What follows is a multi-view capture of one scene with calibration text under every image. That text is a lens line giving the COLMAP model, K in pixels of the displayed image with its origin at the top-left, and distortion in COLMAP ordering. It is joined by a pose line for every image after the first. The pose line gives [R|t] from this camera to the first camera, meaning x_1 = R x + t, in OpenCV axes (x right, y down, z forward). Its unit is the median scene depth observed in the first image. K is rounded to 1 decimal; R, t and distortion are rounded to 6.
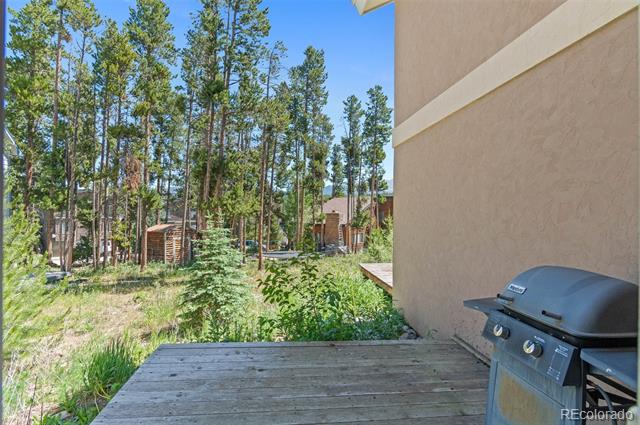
lens RADIAL K [[312.6, 0, 320.0], [0, 312.6, 212.5], [0, 0, 1]] dist [-0.001737, -0.000952]
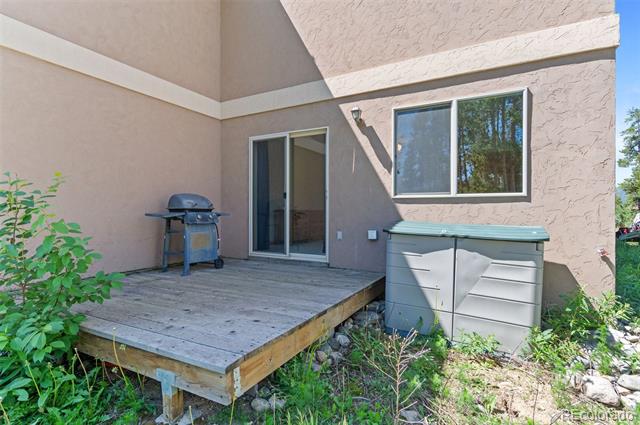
lens RADIAL K [[312.6, 0, 320.0], [0, 312.6, 212.5], [0, 0, 1]] dist [-0.001737, -0.000952]
pose [[-0.814999, -0.009704, 0.579381, -1.133945], [-0.005550, 0.999945, 0.008941, 0.200954], [-0.579436, 0.004072, -0.815007, 1.623731]]
